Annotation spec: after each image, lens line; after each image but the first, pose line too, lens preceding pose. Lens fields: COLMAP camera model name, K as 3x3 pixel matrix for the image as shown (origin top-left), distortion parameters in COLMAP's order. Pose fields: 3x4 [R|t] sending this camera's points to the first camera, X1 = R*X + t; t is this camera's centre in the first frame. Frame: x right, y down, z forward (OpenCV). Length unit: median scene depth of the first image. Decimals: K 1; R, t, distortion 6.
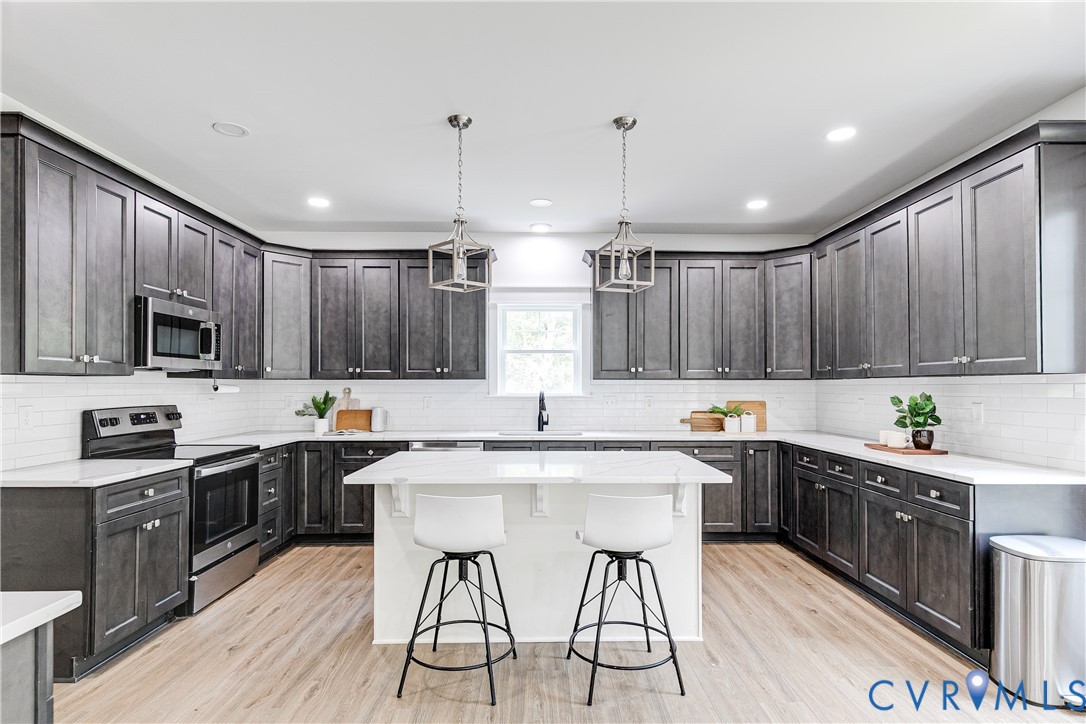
lens RADIAL K [[569.0, 0, 544.6], [0, 569.0, 382.2], [0, 0, 1]] dist [-0.003851, -0.000624]
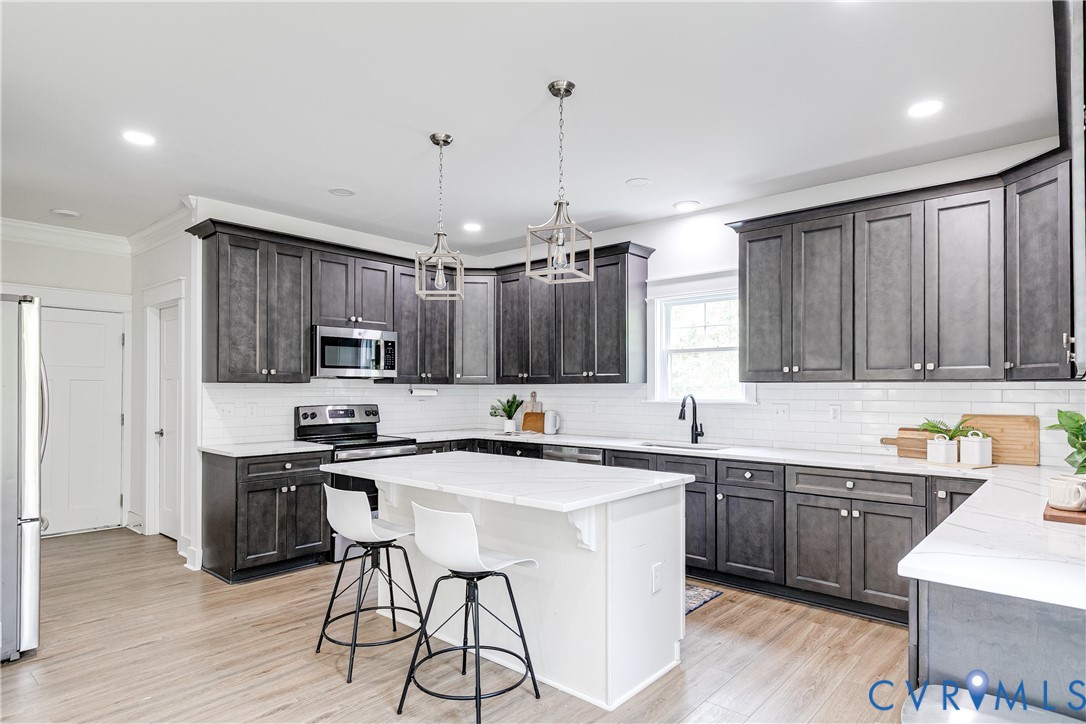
lens RADIAL K [[605.7, 0, 542.7], [0, 605.7, 385.1], [0, 0, 1]] dist [0.006983, 0.000636]
pose [[0.744340, -0.003968, -0.667789, 0.466437], [0.003550, 0.999992, -0.001984, -0.000522], [0.667791, -0.000894, 0.744348, 0.181344]]
